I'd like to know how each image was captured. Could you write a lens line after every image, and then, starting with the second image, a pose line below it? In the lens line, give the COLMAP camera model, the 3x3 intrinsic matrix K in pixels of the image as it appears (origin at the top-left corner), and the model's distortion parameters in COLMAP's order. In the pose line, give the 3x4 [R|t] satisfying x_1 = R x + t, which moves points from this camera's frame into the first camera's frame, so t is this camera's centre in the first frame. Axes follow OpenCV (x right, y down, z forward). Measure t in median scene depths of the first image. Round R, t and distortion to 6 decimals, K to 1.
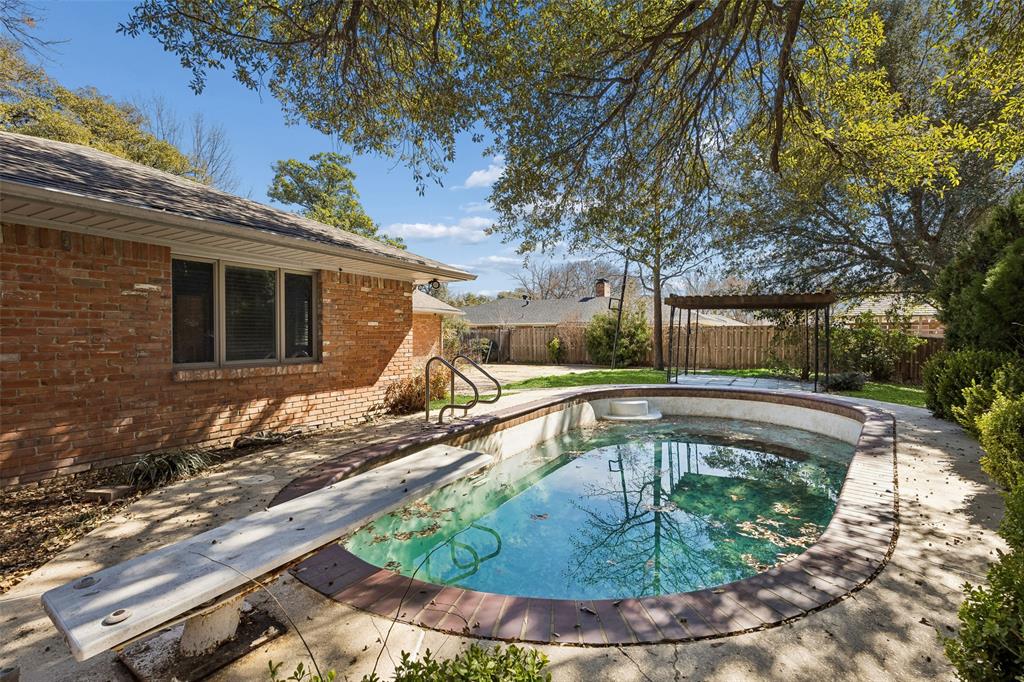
lens RADIAL K [[468.2, 0, 508.2], [0, 468.2, 336.5], [0, 0, 1]] dist [0.015874, 0.000100]
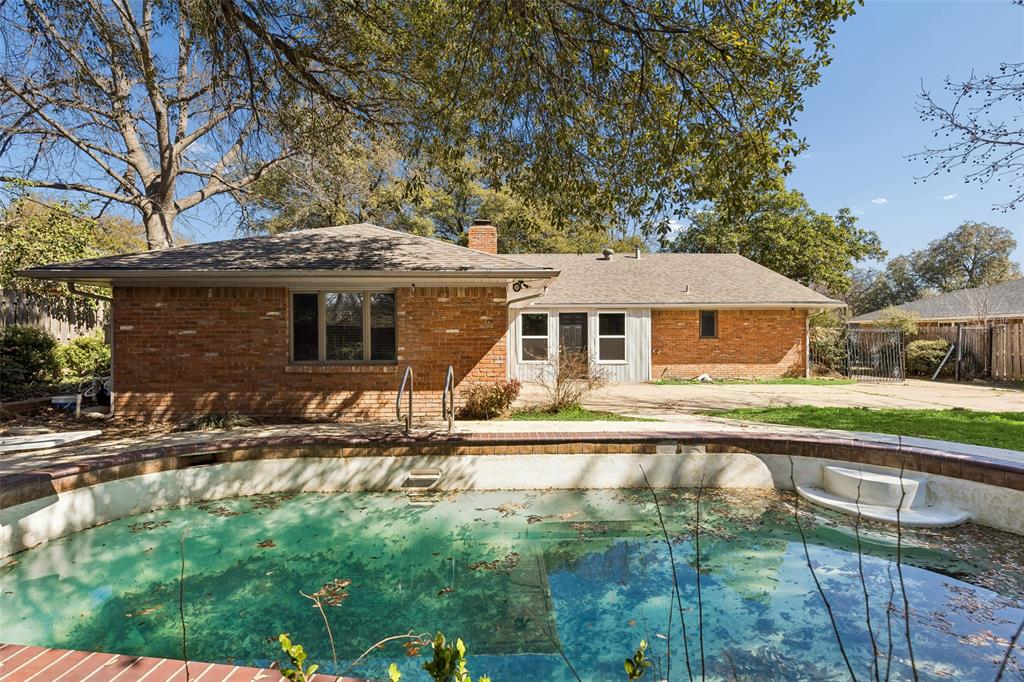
lens RADIAL K [[468.2, 0, 508.2], [0, 468.2, 341.1], [0, 0, 1]] dist [0.015874, 0.000100]
pose [[0.514819, 0.008920, -0.857252, 0.800557], [0.003521, 0.999915, 0.012519, -0.020170], [0.857292, -0.009463, 0.514744, 0.652012]]
